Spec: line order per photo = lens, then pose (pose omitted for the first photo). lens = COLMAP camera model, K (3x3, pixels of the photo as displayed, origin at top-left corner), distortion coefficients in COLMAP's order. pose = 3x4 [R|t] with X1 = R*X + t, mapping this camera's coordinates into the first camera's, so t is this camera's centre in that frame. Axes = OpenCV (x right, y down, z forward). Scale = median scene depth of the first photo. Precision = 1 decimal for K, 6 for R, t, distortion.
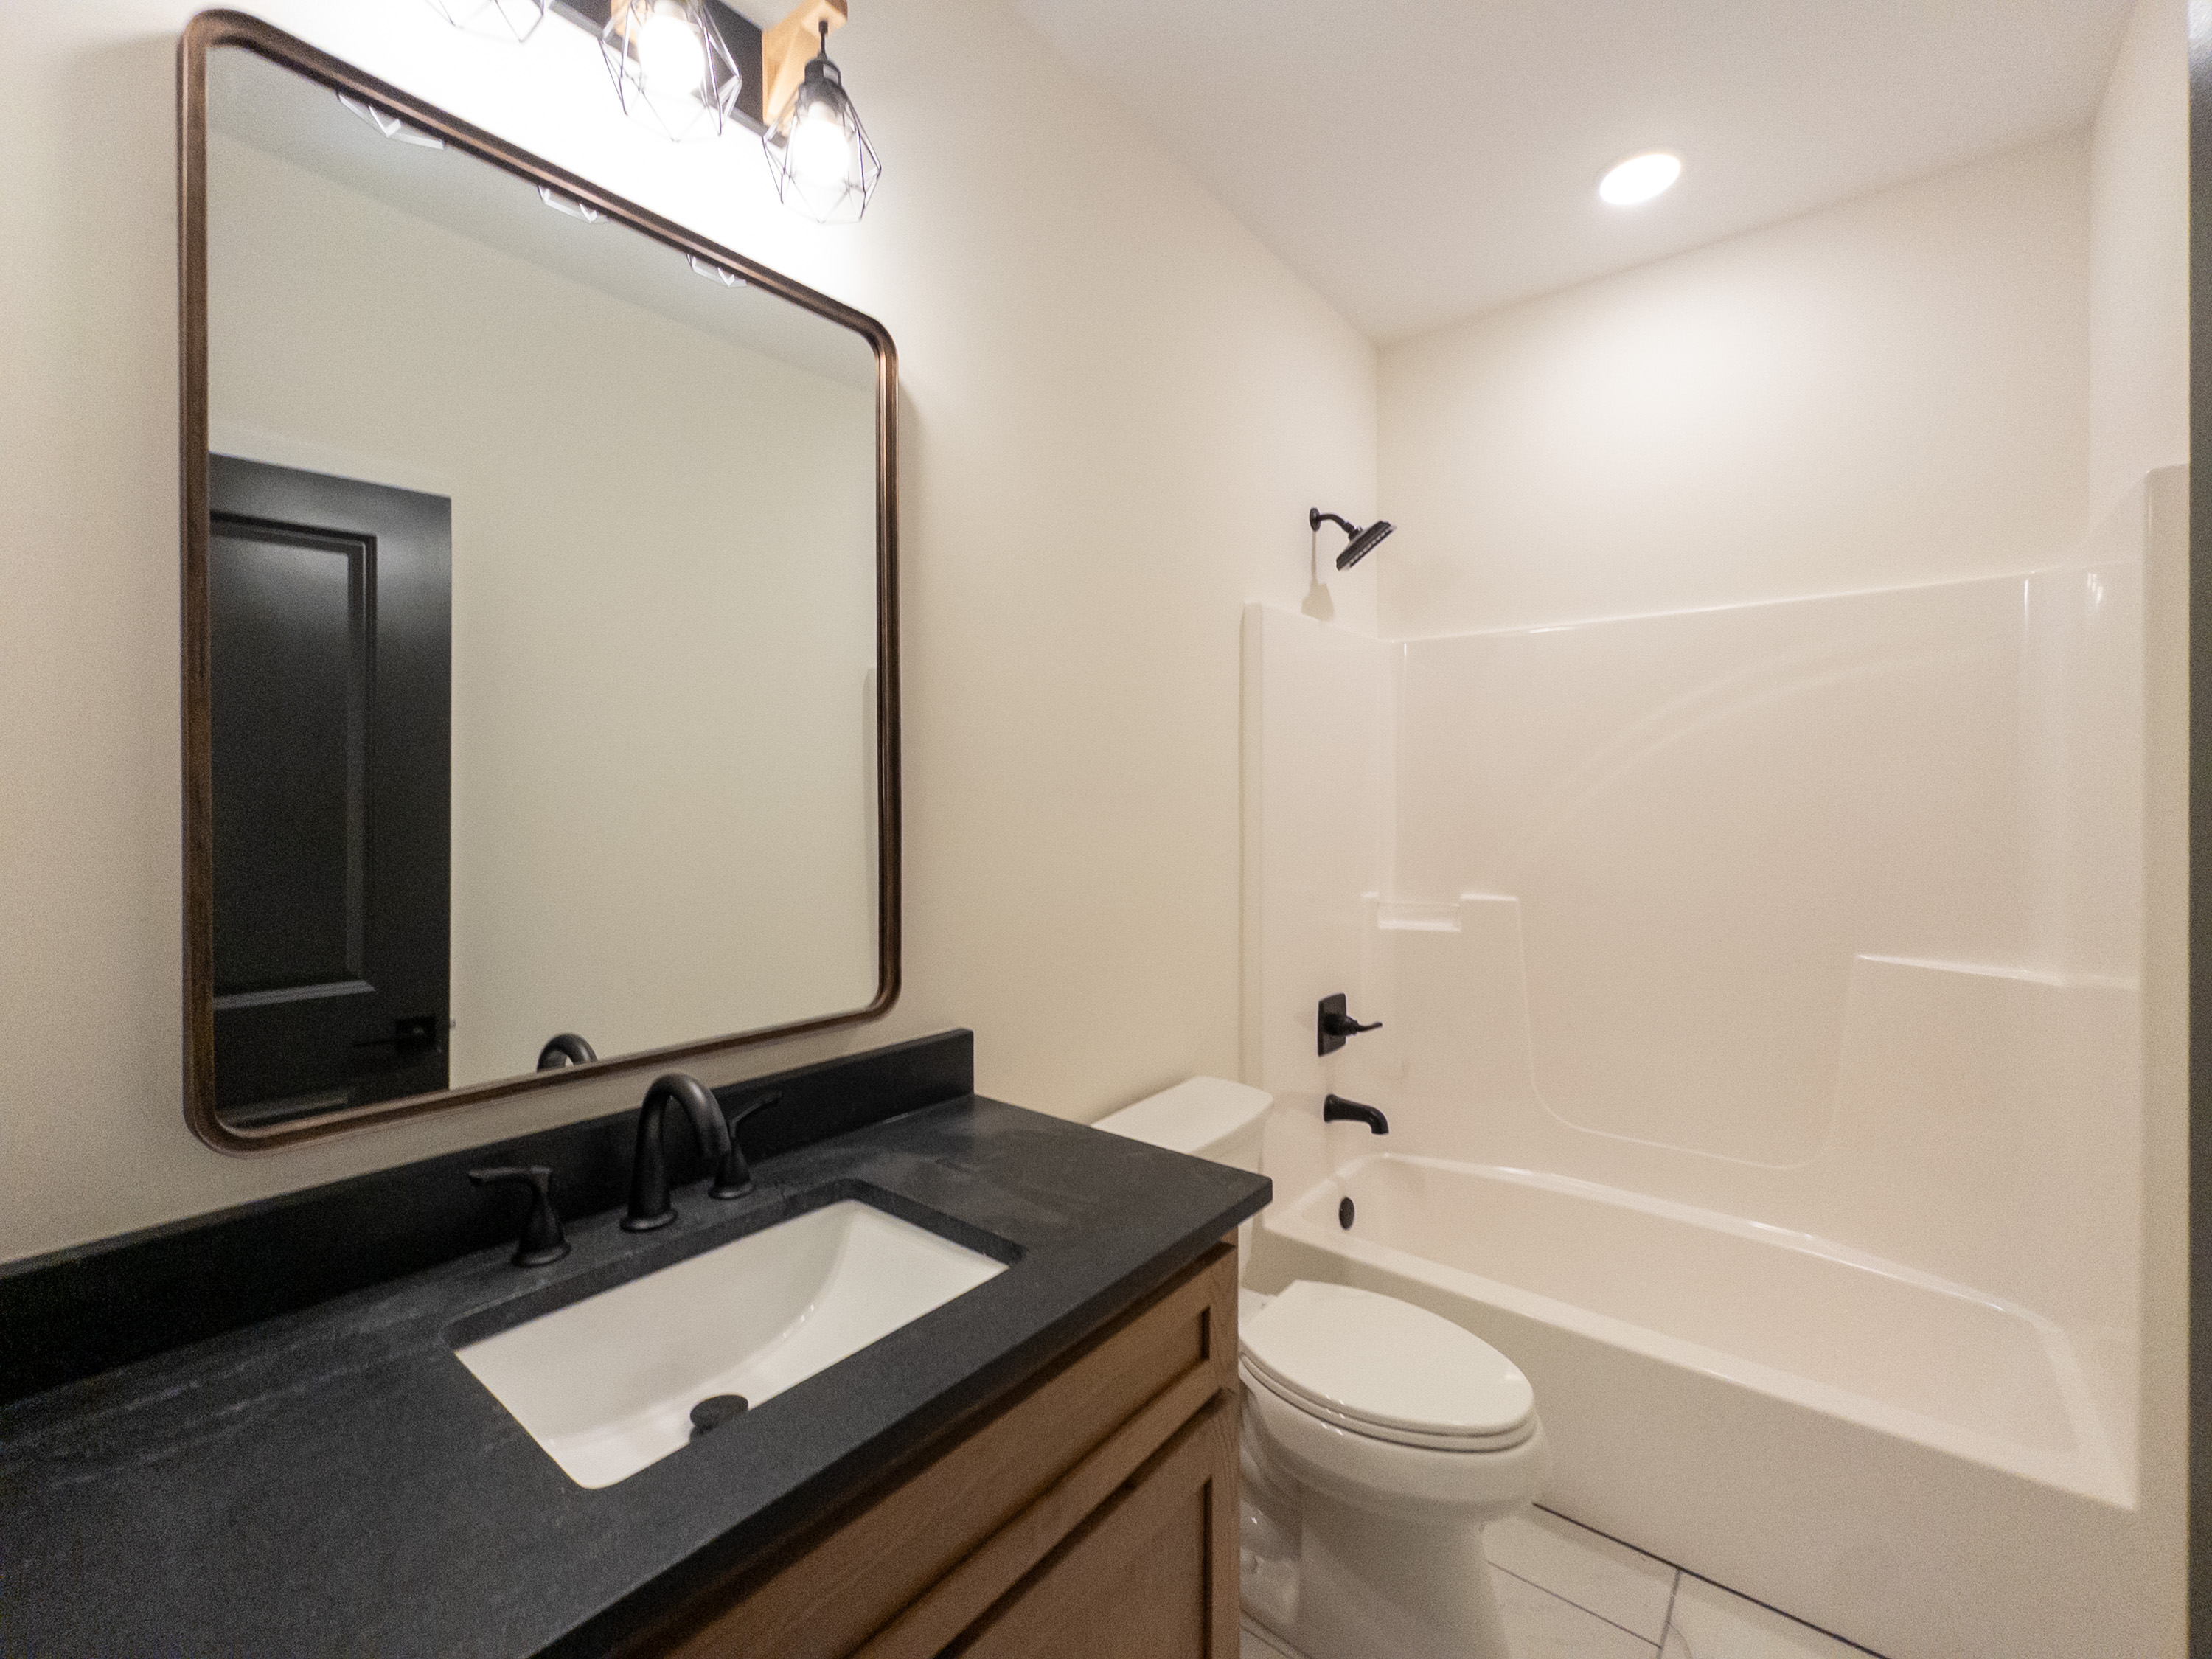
lens RADIAL K [[942.4, 0, 1097.5], [0, 942.4, 816.9], [0, 0, 1]] dist [0.000094, -0.000027]
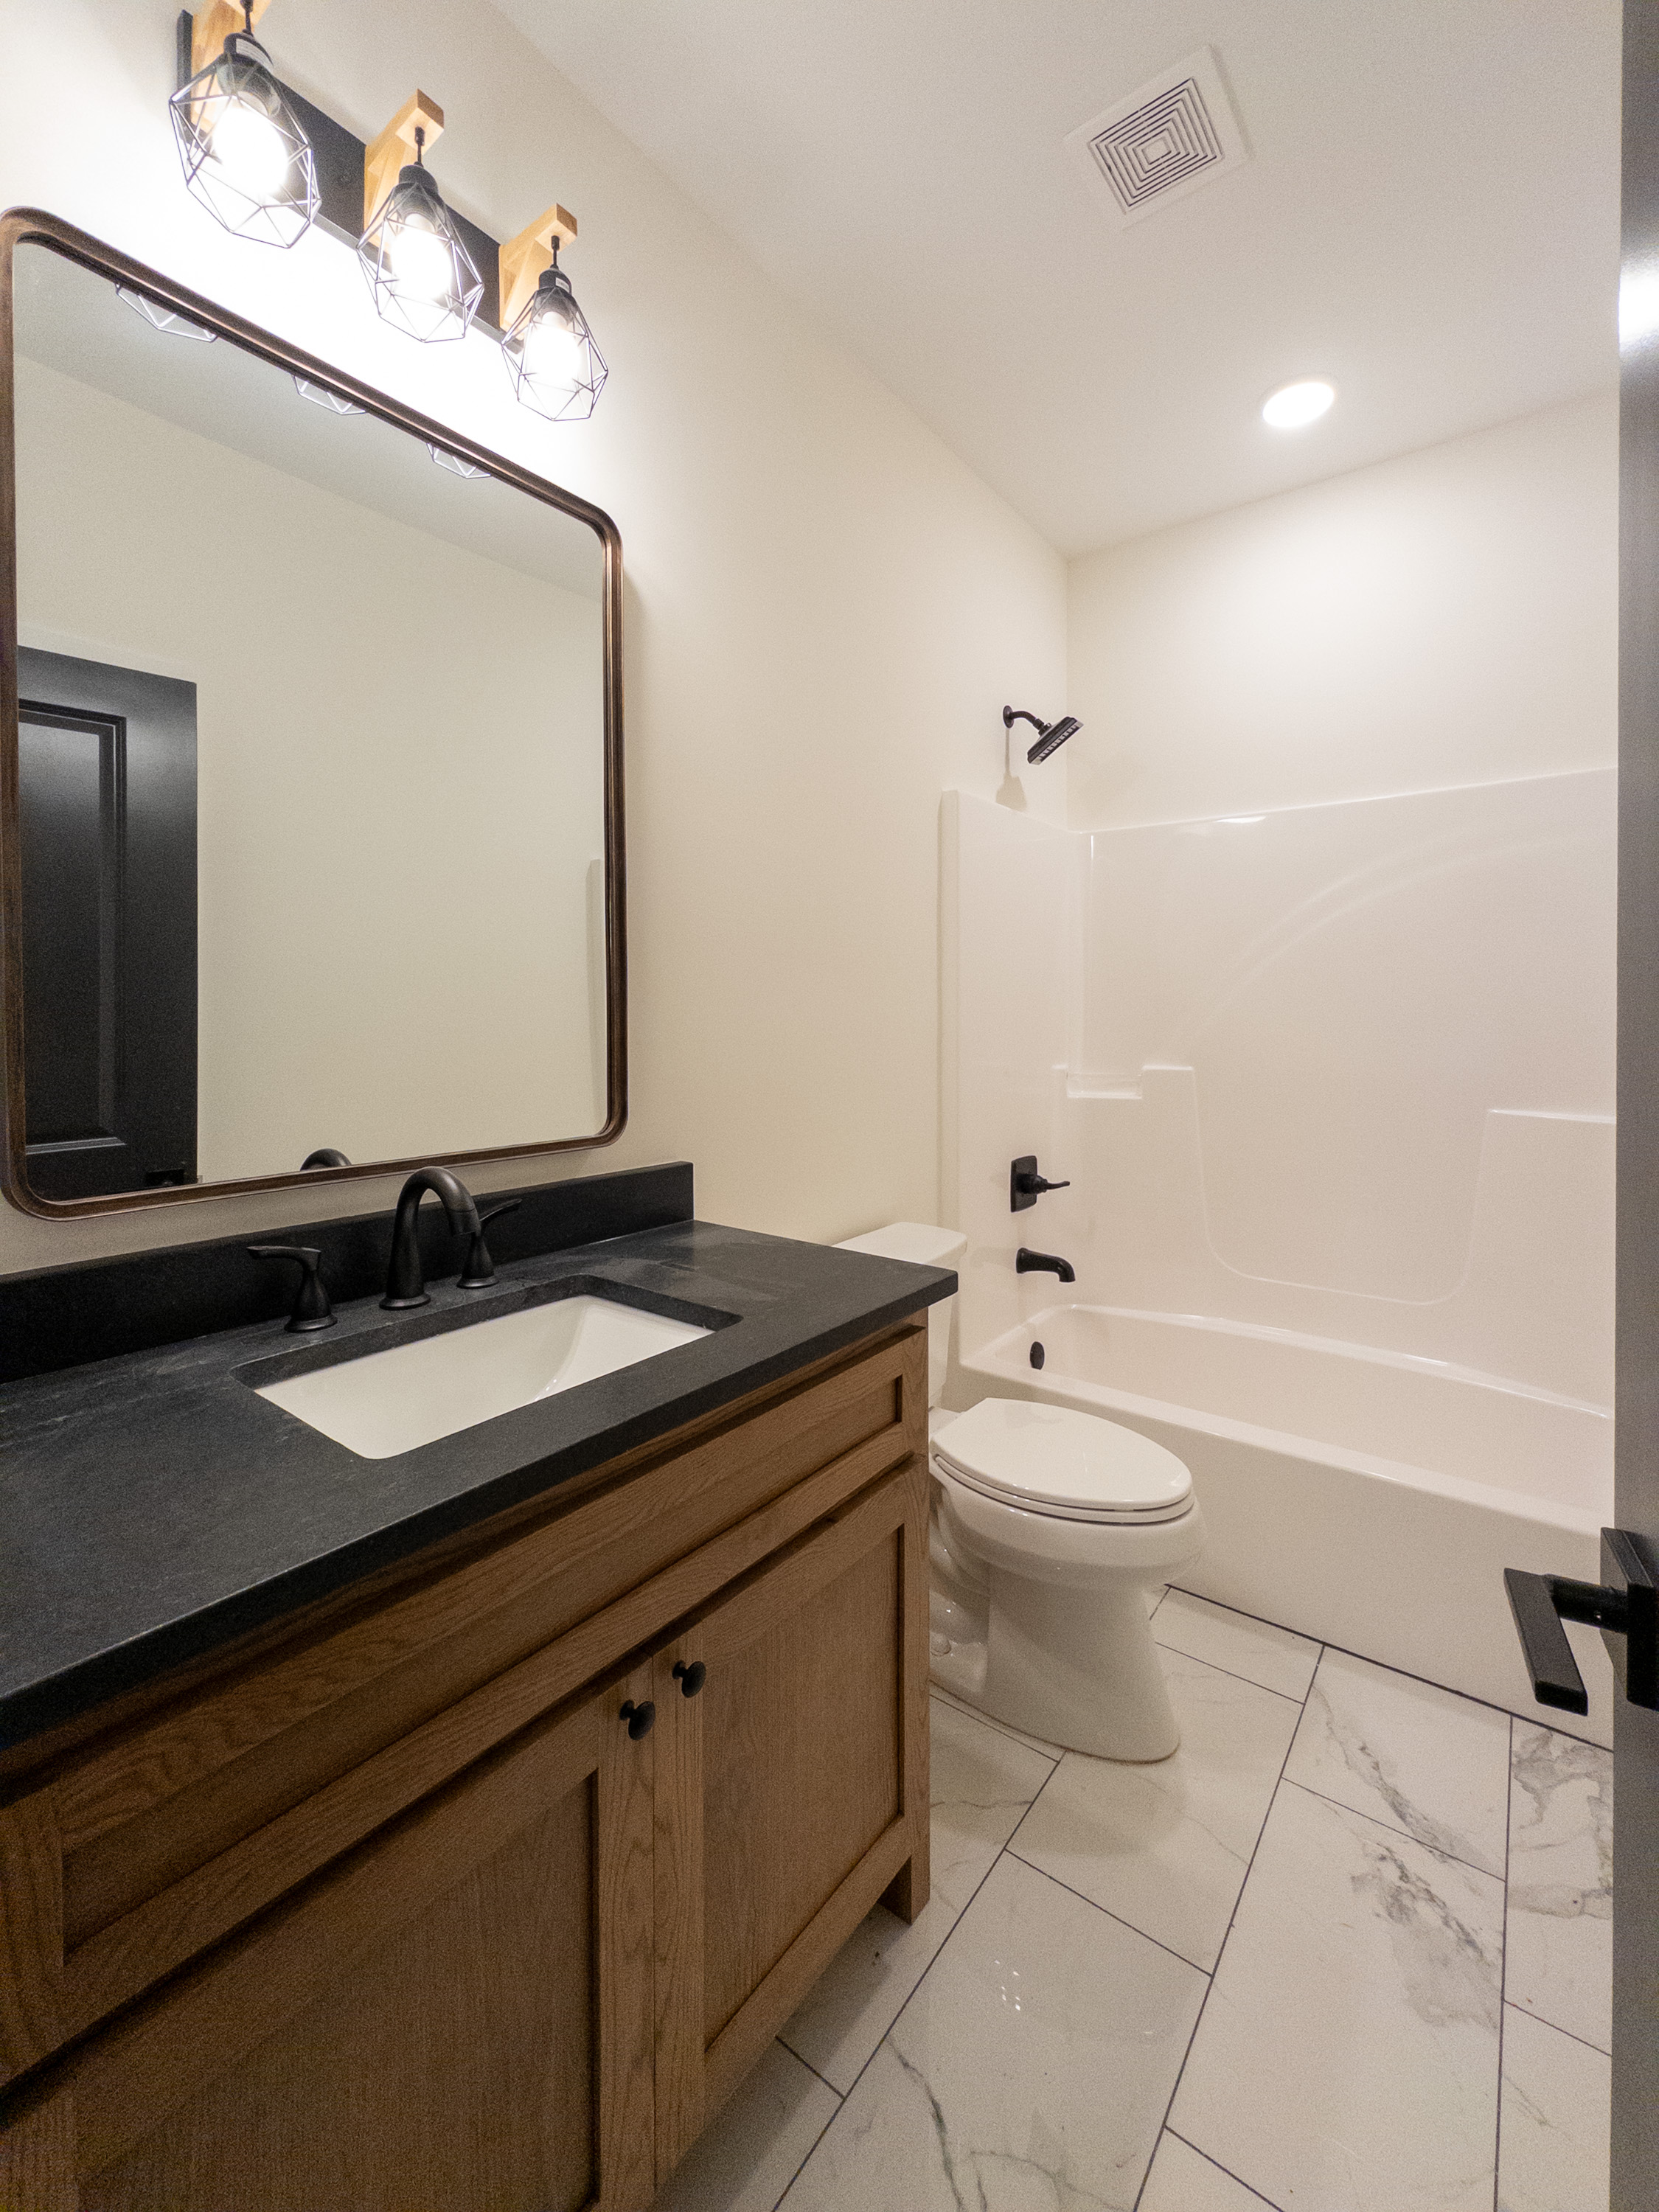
lens RADIAL K [[912.4, 0, 839.4], [0, 912.4, 1033.5], [0, 0, 1]] dist [0.000306, -0.000038]
pose [[0.999522, -0.001597, 0.030879, 0.007708], [0.001394, 0.999977, 0.006584, 0.076839], [-0.030889, -0.006538, 0.999501, -0.080116]]
